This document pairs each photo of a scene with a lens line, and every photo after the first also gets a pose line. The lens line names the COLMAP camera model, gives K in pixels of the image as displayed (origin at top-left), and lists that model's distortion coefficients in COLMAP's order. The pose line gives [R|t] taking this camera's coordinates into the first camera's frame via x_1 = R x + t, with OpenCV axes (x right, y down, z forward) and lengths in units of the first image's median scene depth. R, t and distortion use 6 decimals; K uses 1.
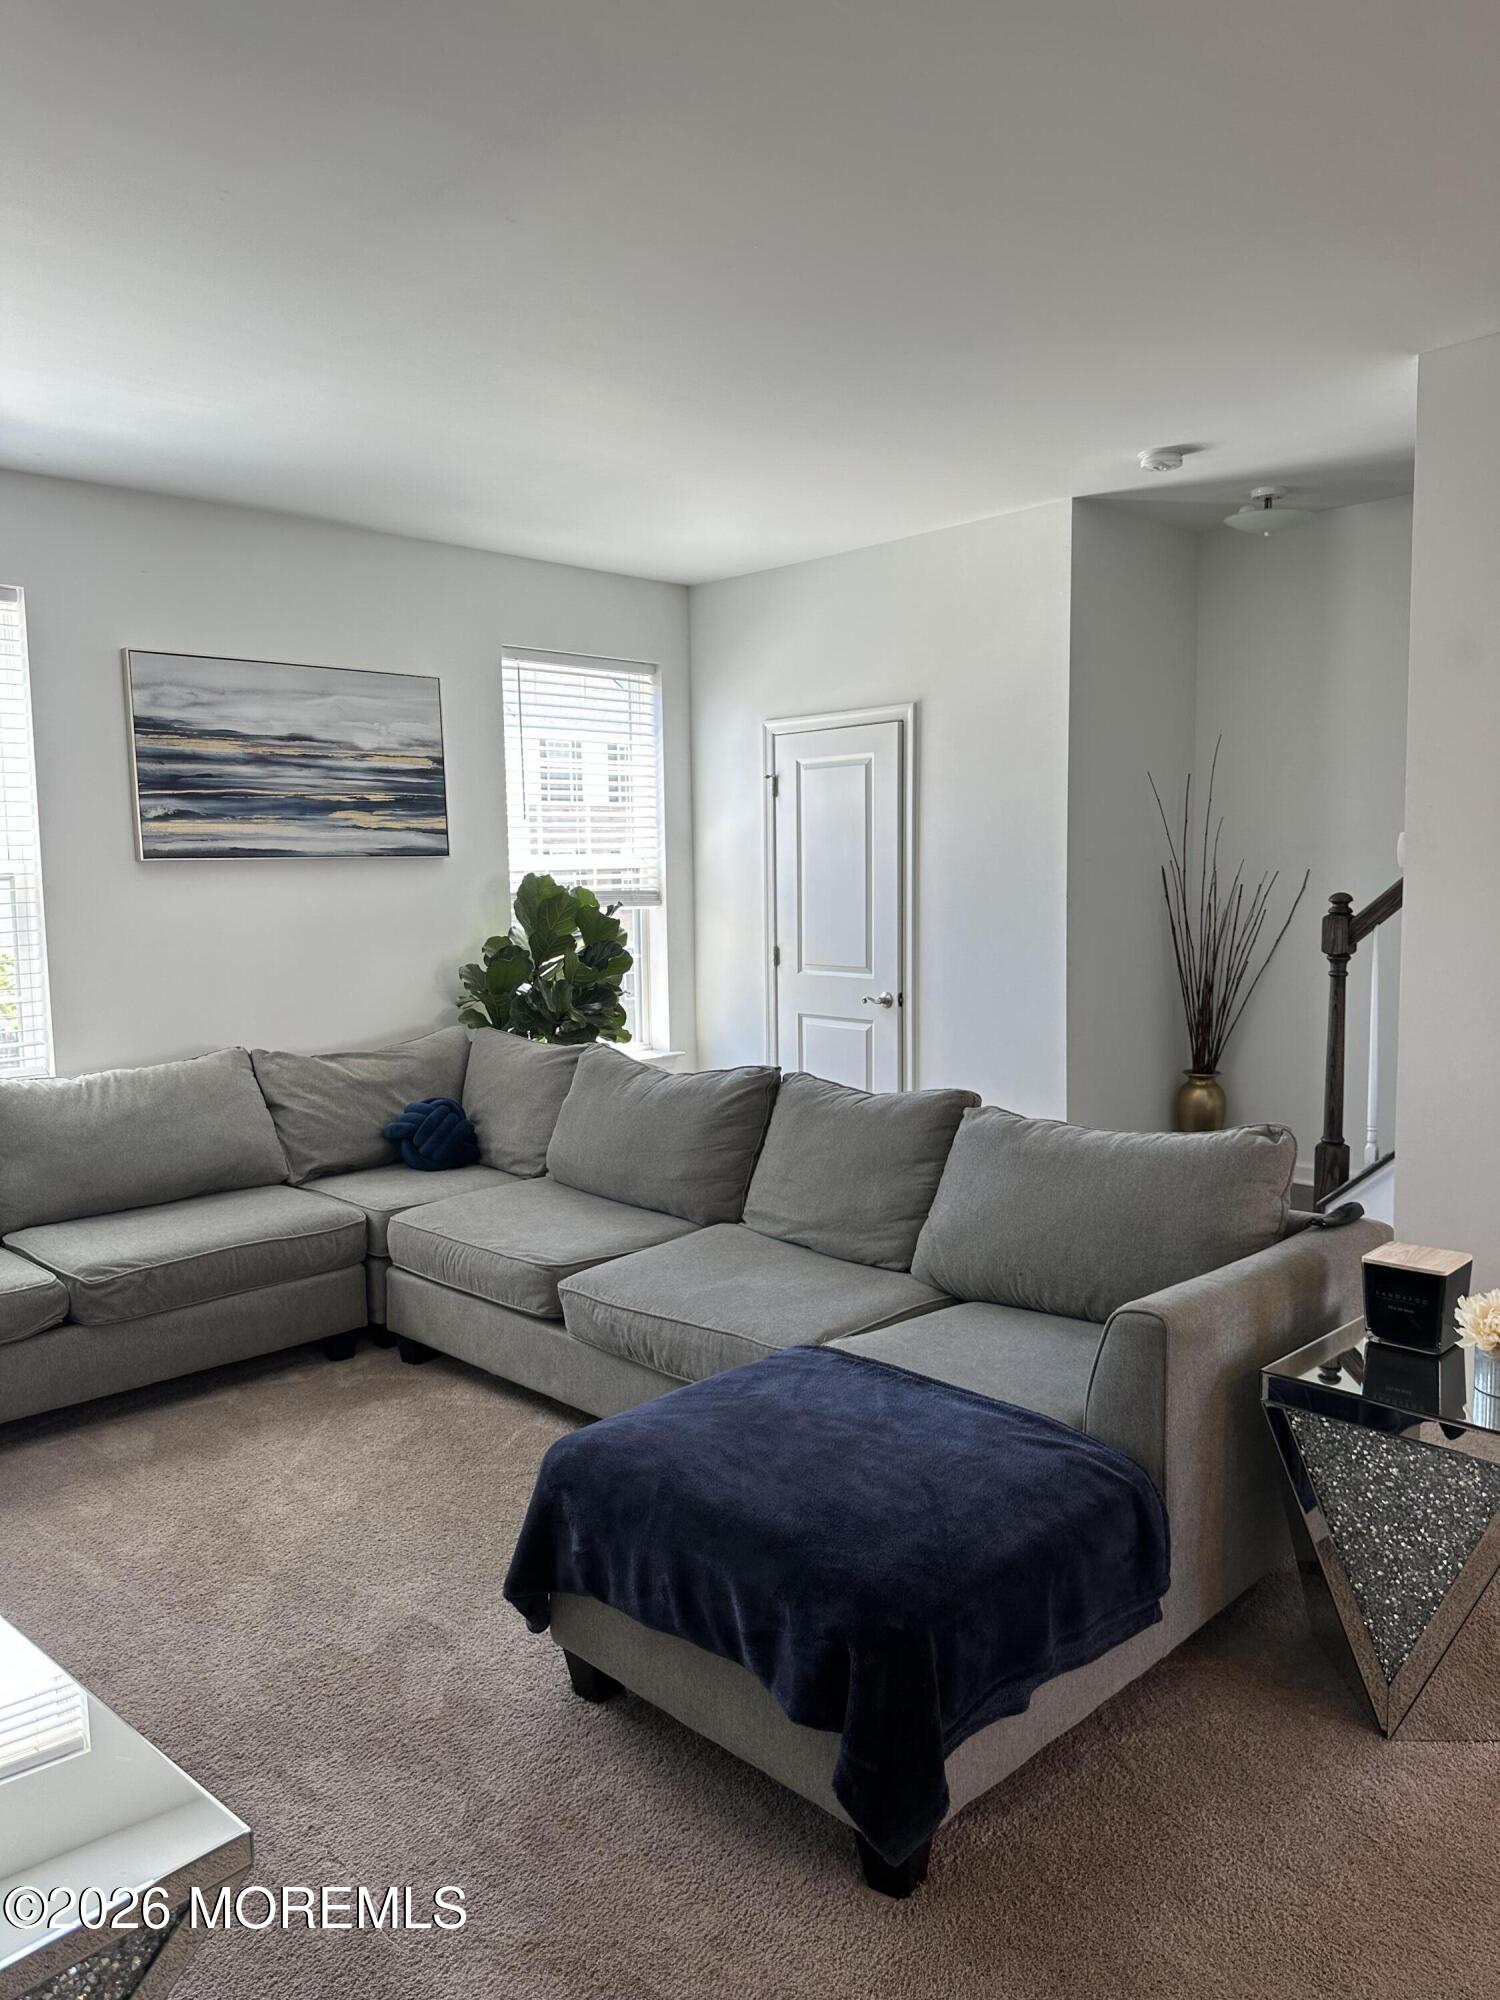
lens RADIAL K [[1394.5, 0, 735.1], [0, 1394.5, 1006.0], [0, 0, 1]] dist [0.088292, -0.122320]
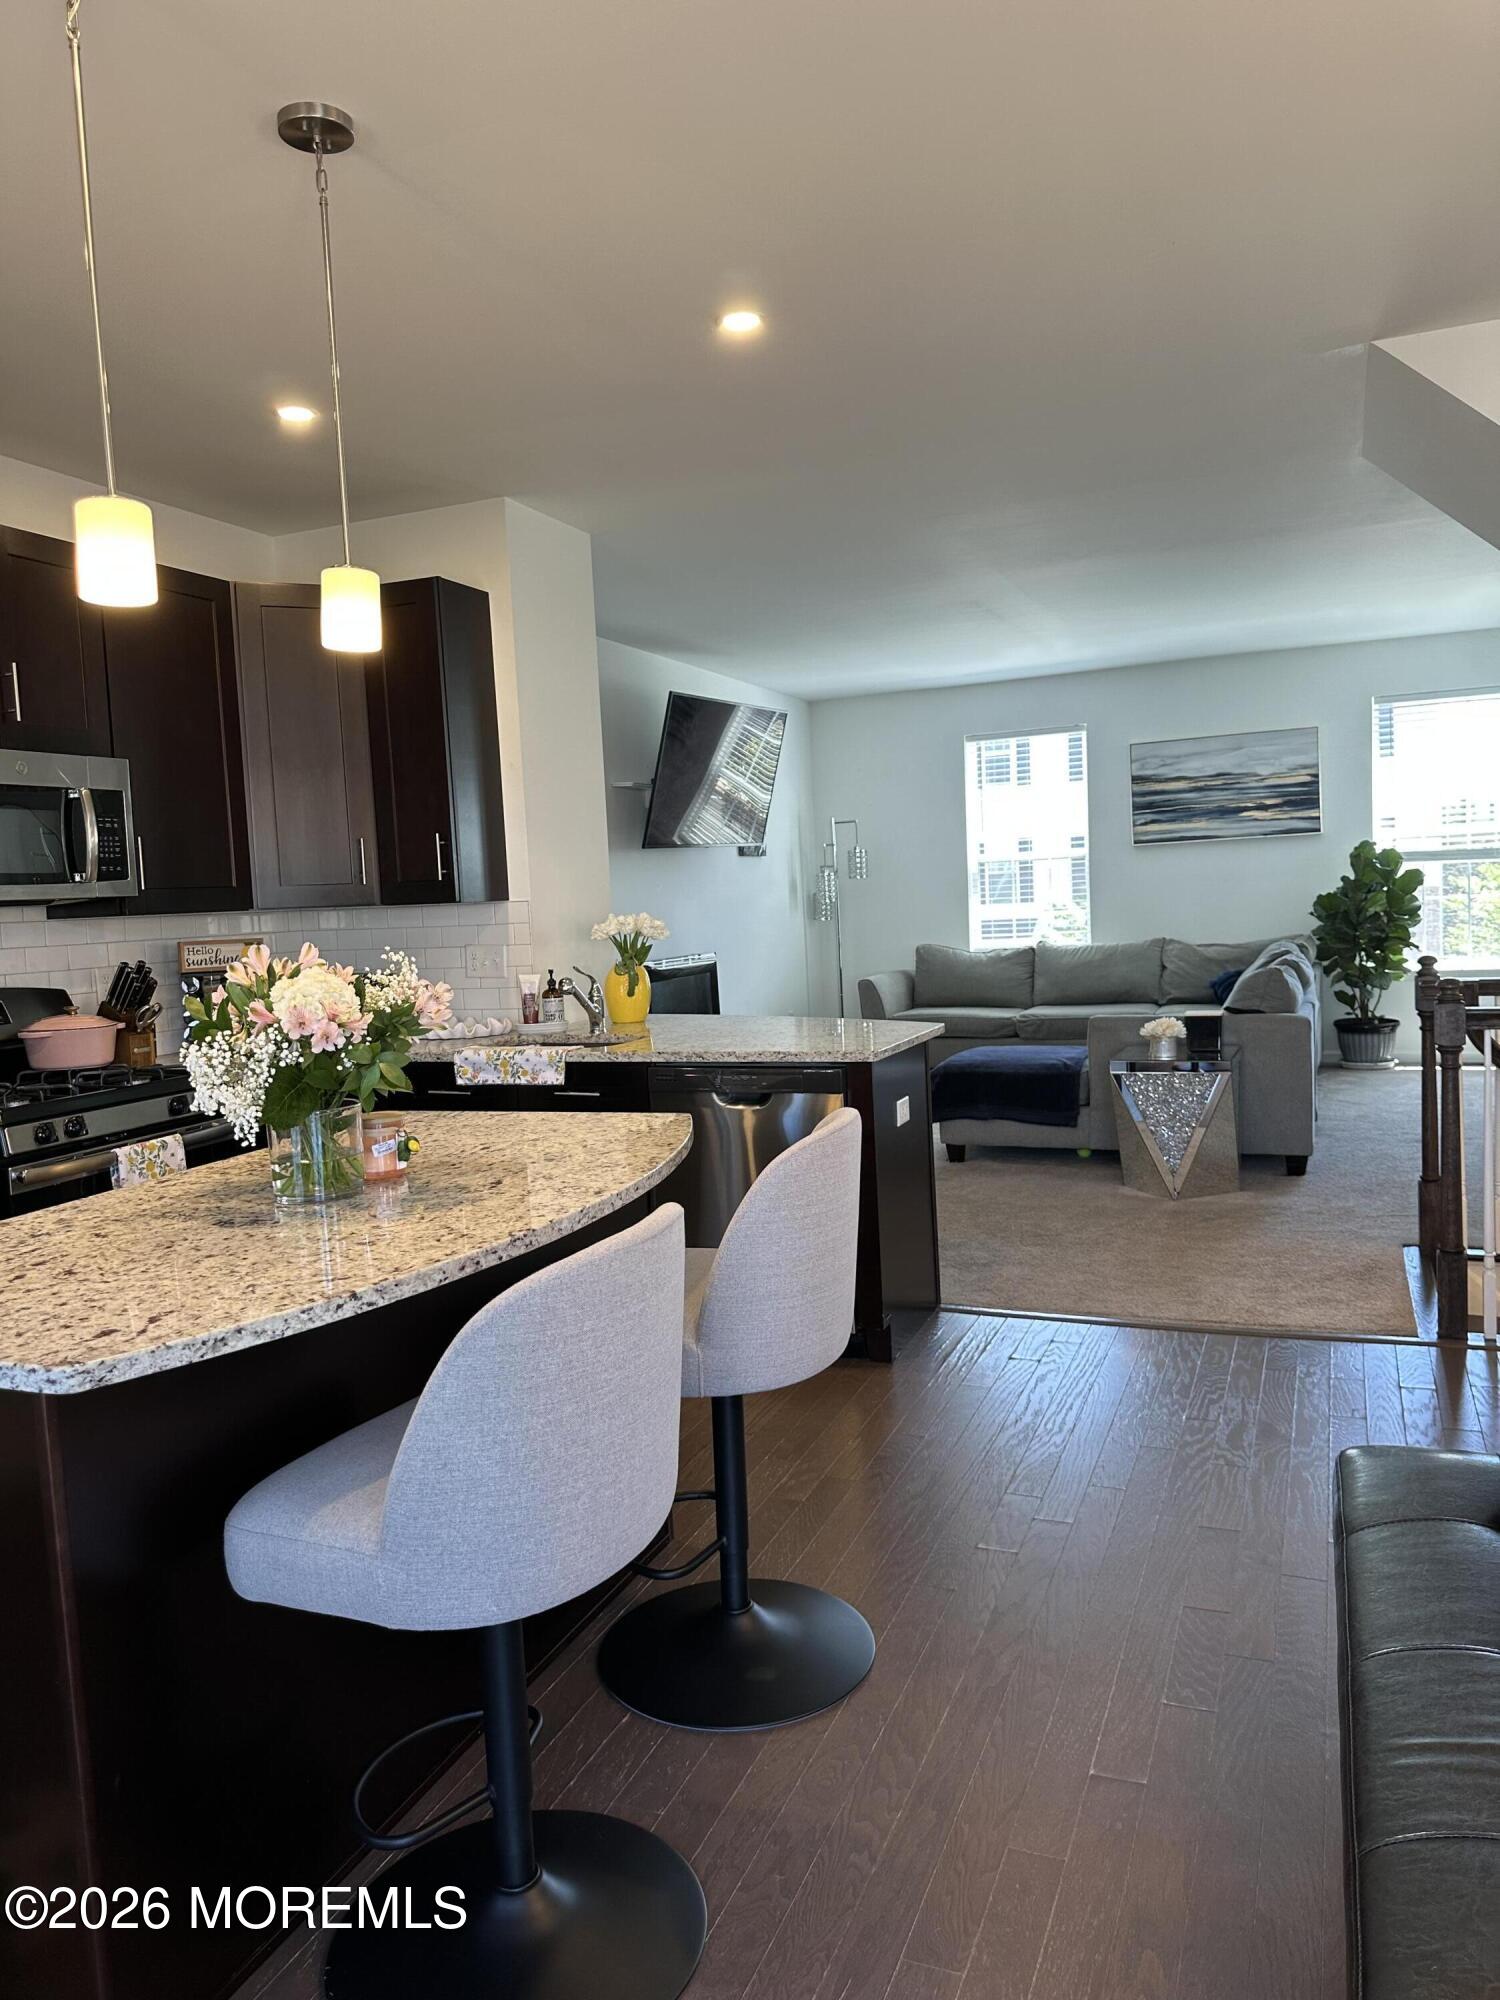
lens RADIAL K [[1394.5, 0, 745.9], [0, 1394.5, 1002.2], [0, 0, 1]] dist [0.088292, -0.122320]
pose [[0.393960, 0.072162, -0.916290, 1.222675], [-0.048161, 0.997164, 0.057825, 0.033419], [0.917865, 0.021349, 0.396319, -0.321284]]
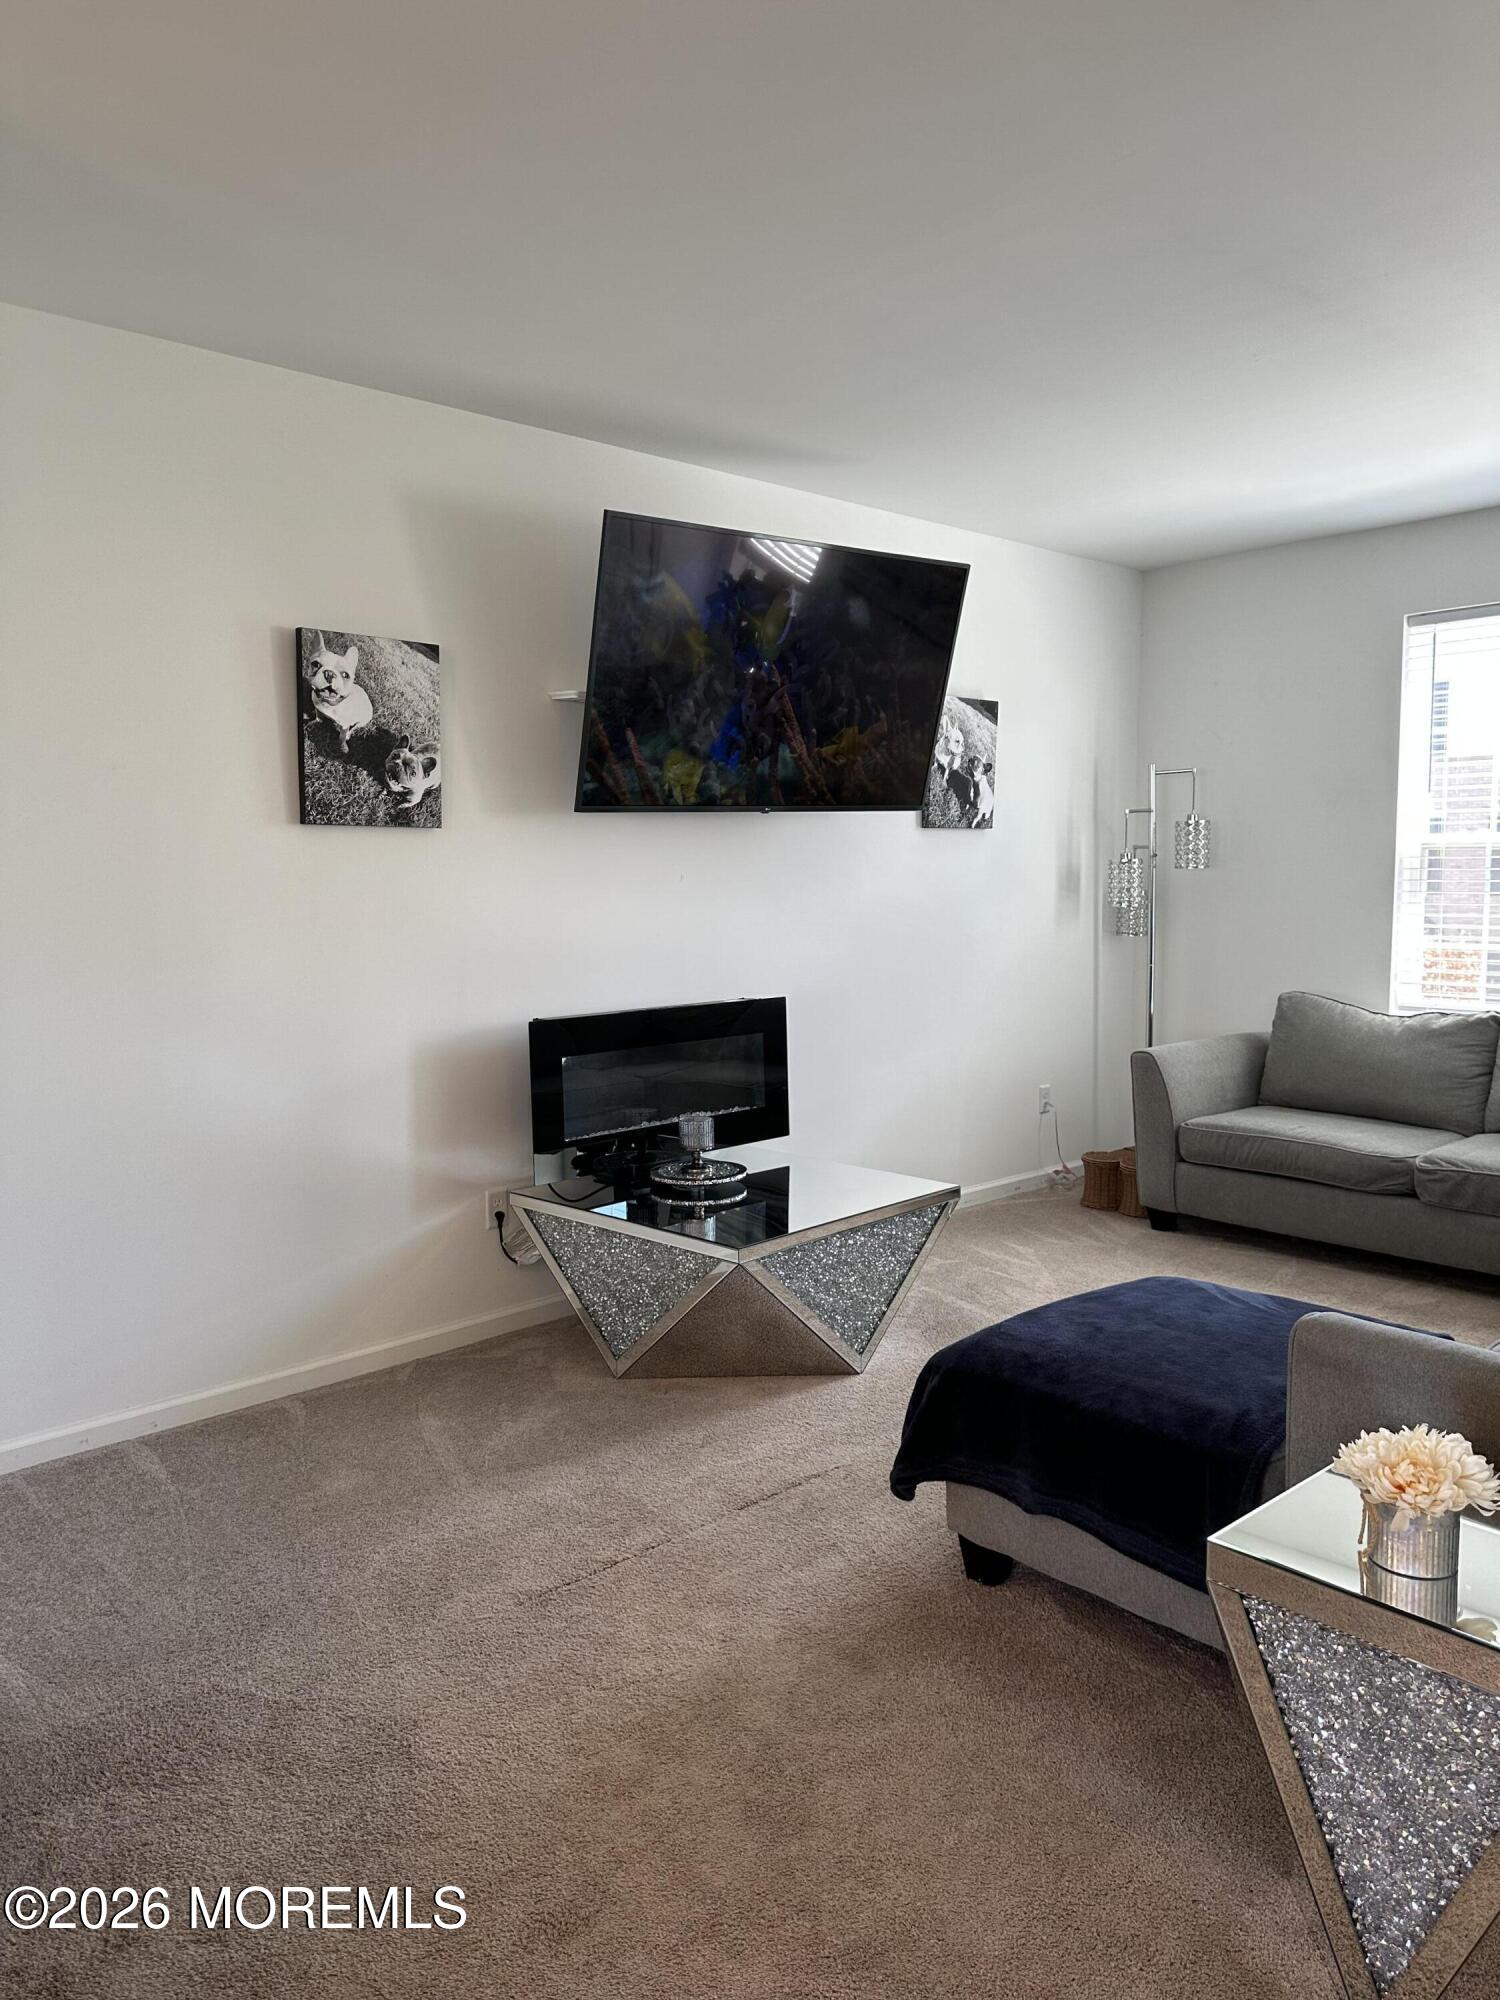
lens RADIAL K [[1394.5, 0, 754.0], [0, 1394.5, 1012.0], [0, 0, 1]] dist [0.088292, -0.122320]
pose [[-0.029368, 0.119263, -0.992428, 0.606911], [-0.084553, 0.989002, 0.121354, -0.033963], [0.995986, 0.087477, -0.018961, 0.317373]]
